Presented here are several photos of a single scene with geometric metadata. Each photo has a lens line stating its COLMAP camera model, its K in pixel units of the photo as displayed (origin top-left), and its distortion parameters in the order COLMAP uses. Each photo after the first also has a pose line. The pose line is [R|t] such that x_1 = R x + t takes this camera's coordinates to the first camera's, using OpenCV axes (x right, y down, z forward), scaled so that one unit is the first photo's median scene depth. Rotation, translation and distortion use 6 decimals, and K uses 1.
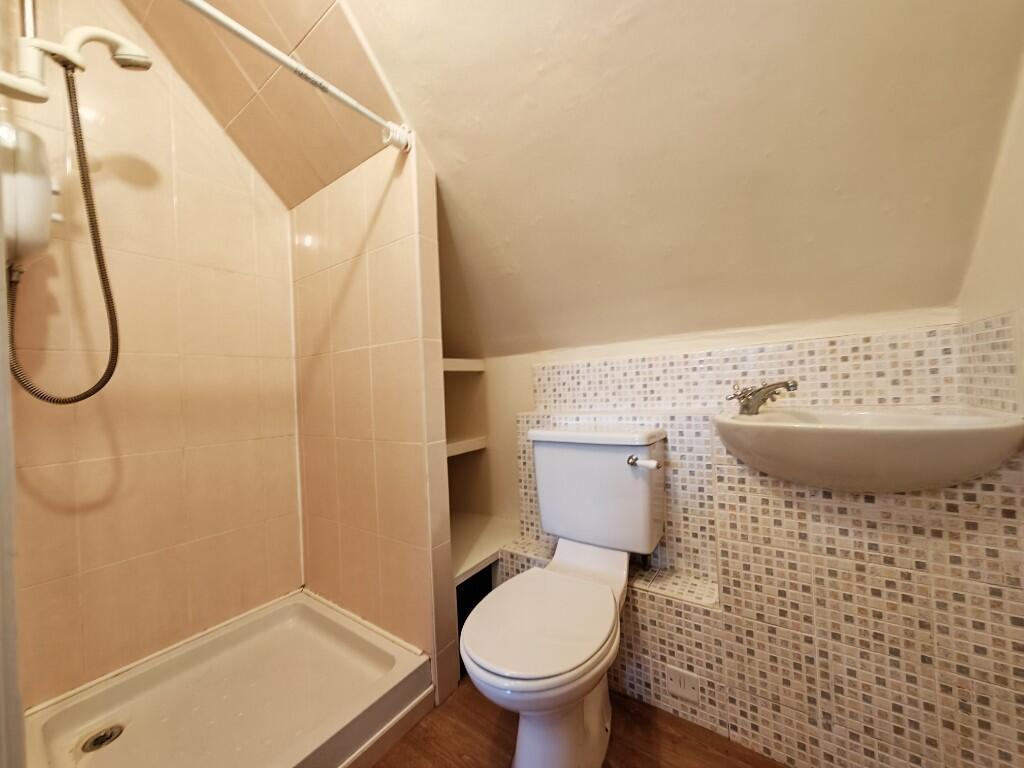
lens RADIAL K [[379.8, 0, 511.1], [0, 379.8, 385.7], [0, 0, 1]] dist [-0.003337, 0.000555]
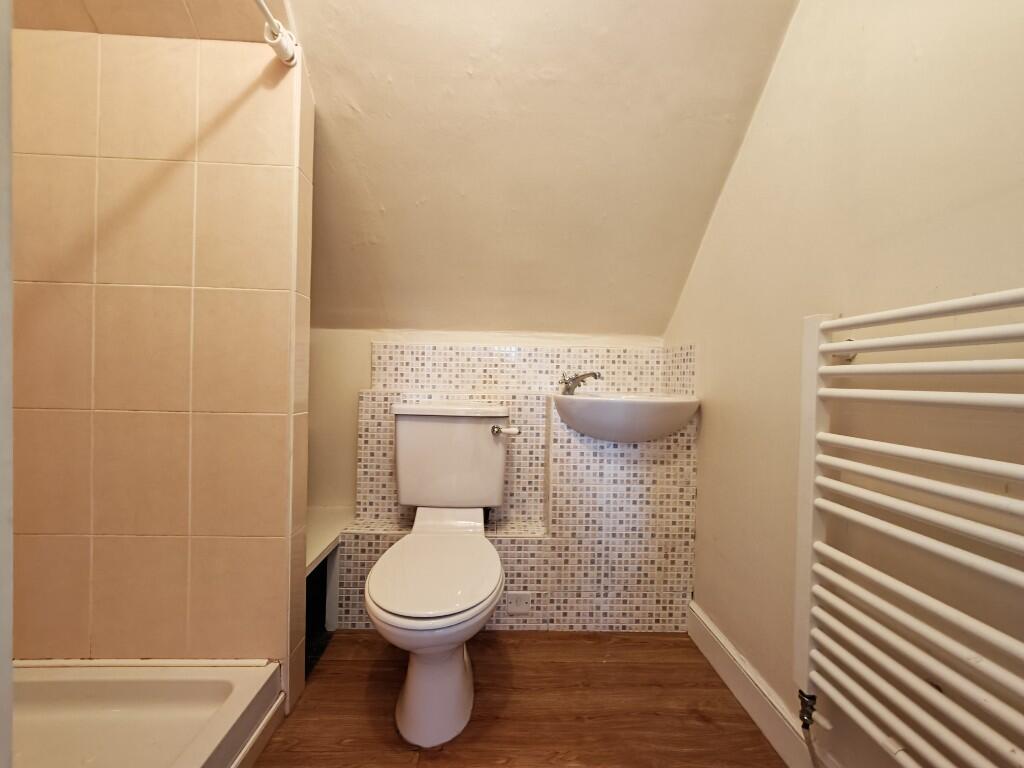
lens RADIAL K [[379.8, 0, 511.1], [0, 379.8, 385.7], [0, 0, 1]] dist [-0.003337, 0.000555]
pose [[0.791149, 0.058494, 0.608820, -0.423075], [-0.065702, 0.997784, -0.010486, 0.075574], [-0.608084, -0.031705, 0.793239, 0.023387]]
